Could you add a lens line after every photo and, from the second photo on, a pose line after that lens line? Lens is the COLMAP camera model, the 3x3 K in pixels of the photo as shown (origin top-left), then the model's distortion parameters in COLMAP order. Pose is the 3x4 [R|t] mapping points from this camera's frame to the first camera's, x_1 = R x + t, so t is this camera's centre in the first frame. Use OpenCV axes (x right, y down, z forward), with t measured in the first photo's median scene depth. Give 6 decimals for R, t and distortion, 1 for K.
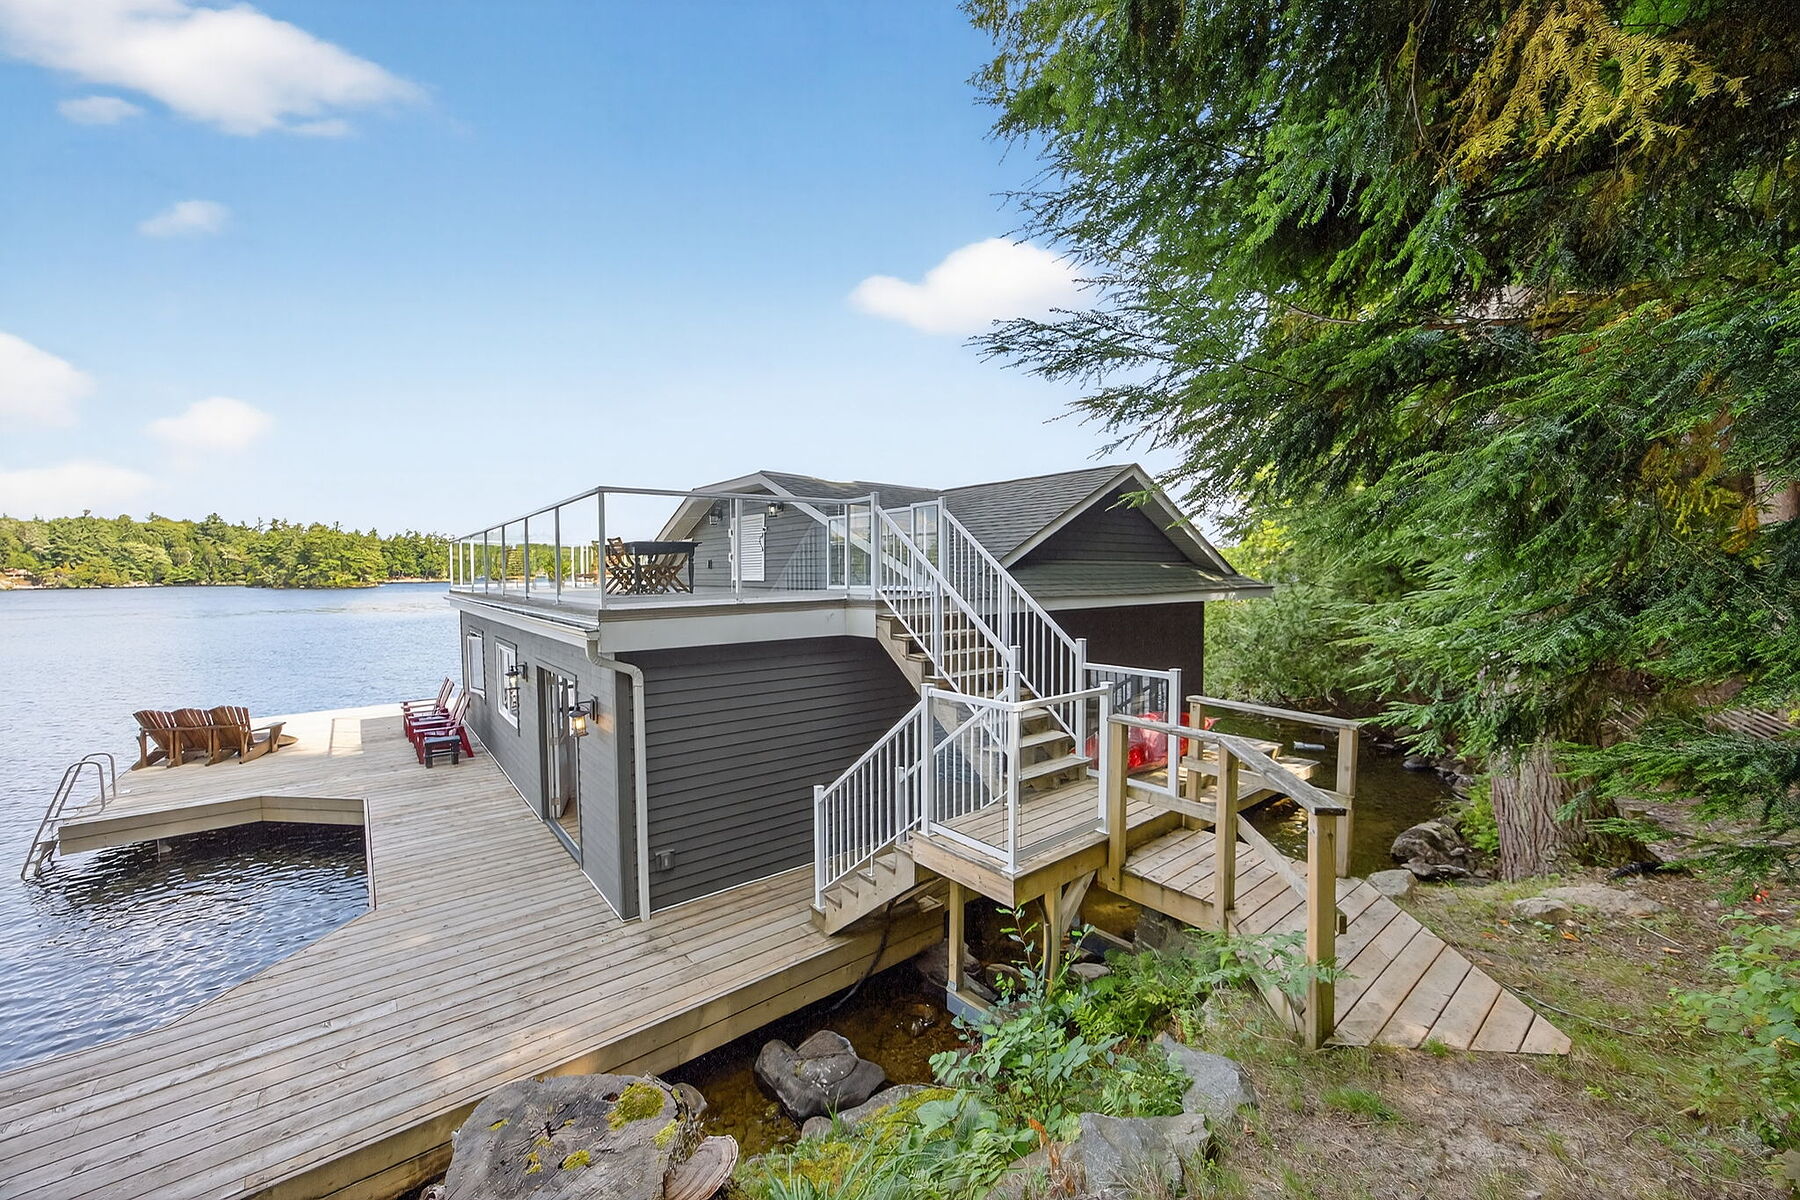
lens RADIAL K [[681.0, 0, 900.0], [0, 681.0, 600.0], [0, 0, 1]] dist [-0.009162, 0.000239]
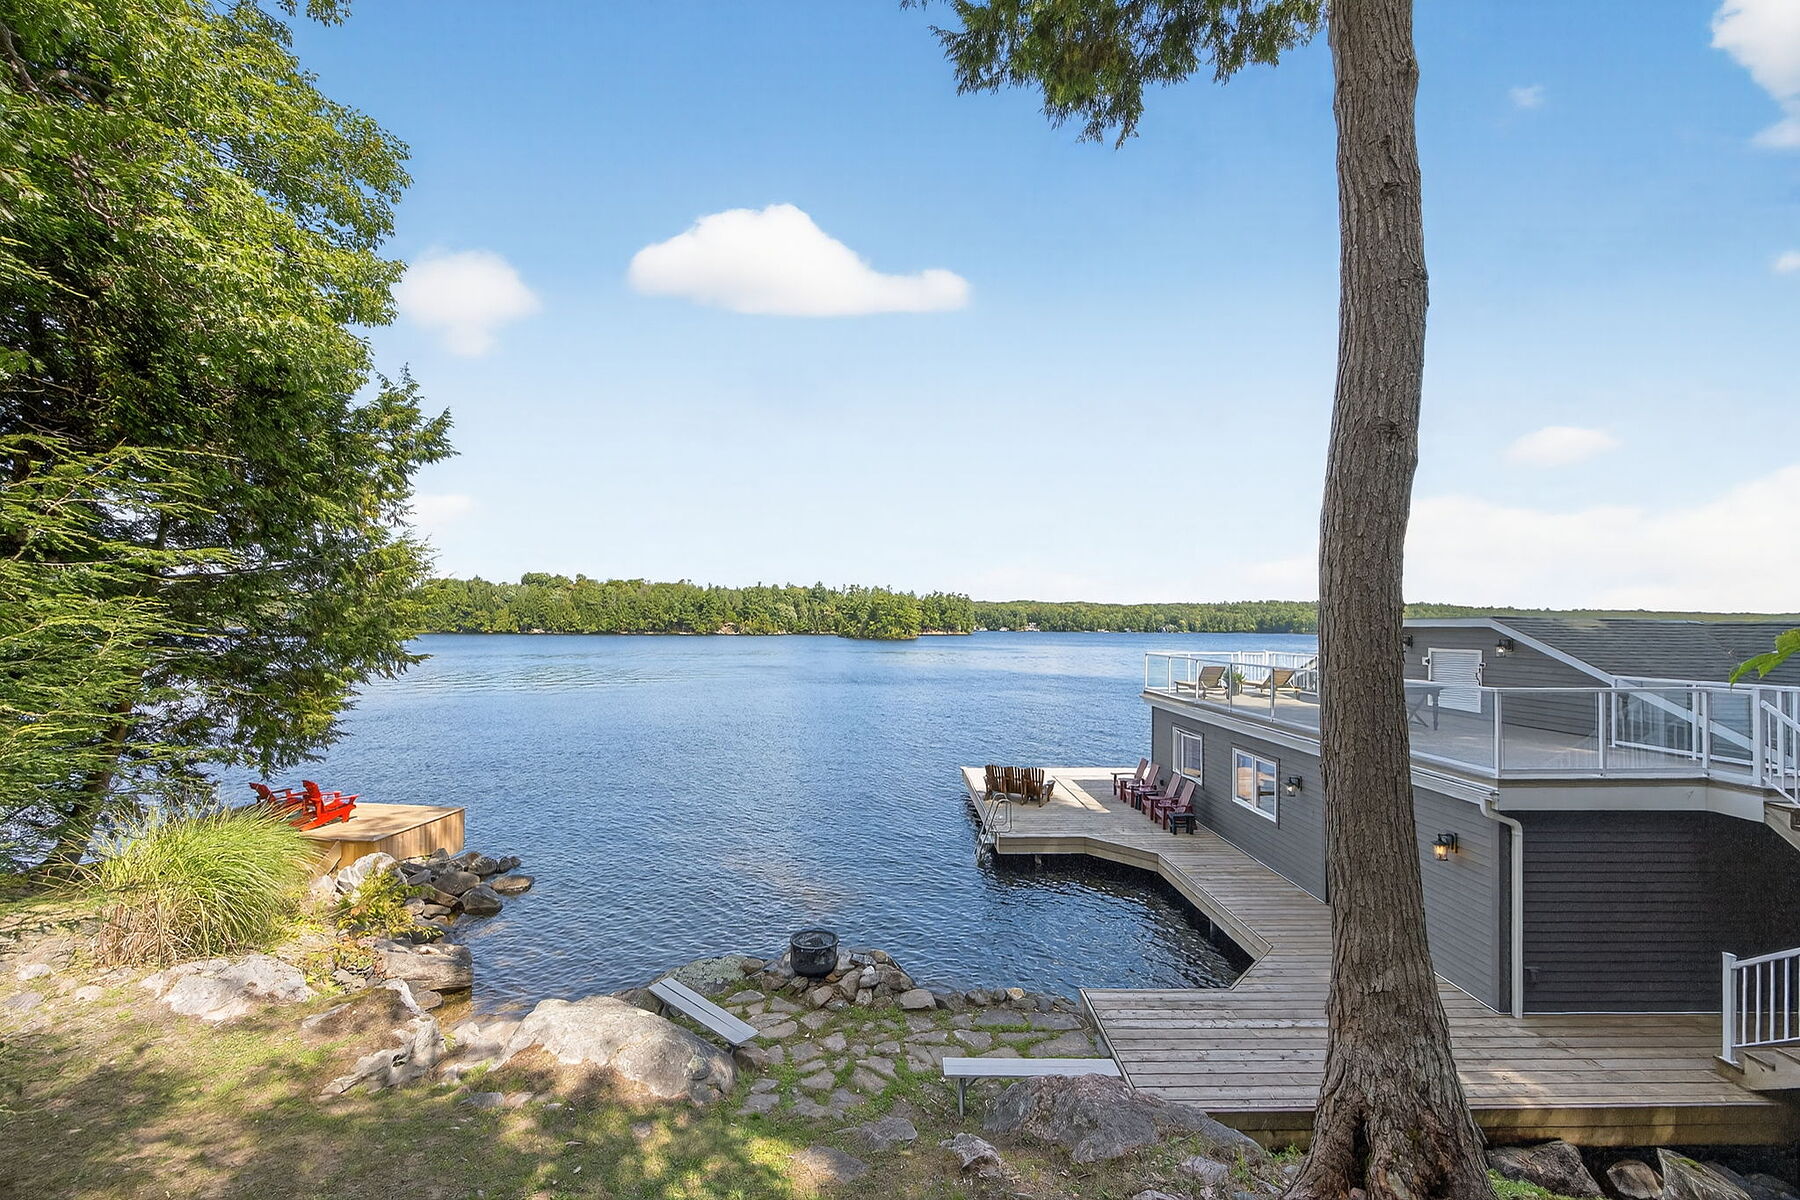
lens RADIAL K [[696.6, 0, 893.3], [0, 696.6, 609.7], [0, 0, 1]] dist [-0.031735, 0.008959]
pose [[0.780592, -0.001769, -0.625039, -0.261530], [-0.039402, 0.997868, -0.052032, -0.102210], [0.623798, 0.065244, 0.778858, -0.430615]]
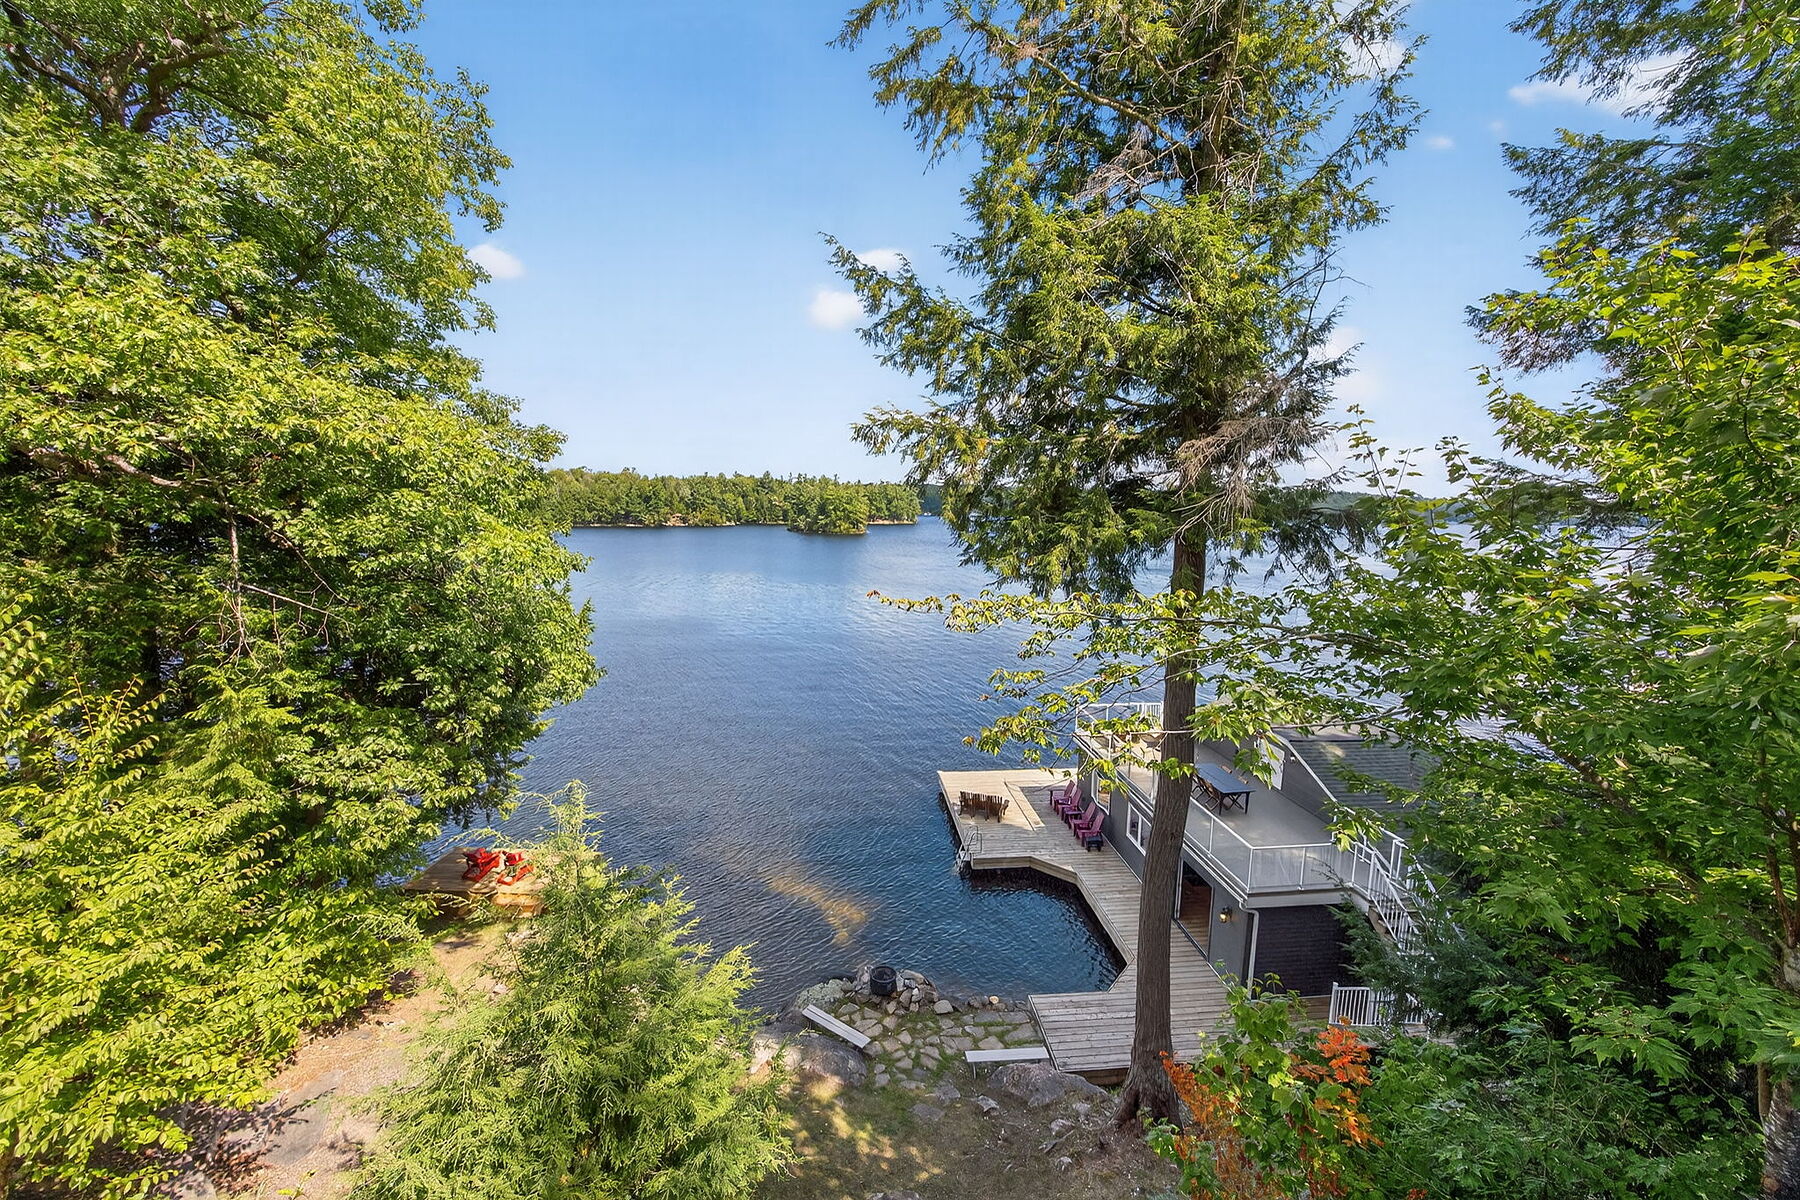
lens RADIAL K [[689.4, 0, 890.5], [0, 689.4, 570.7], [0, 0, 1]] dist [-0.025558, 0.000110]
pose [[0.825152, 0.067466, -0.560868, -0.111513], [-0.042221, 0.997431, 0.057864, -0.586222], [0.563331, -0.024066, 0.825881, -0.895064]]
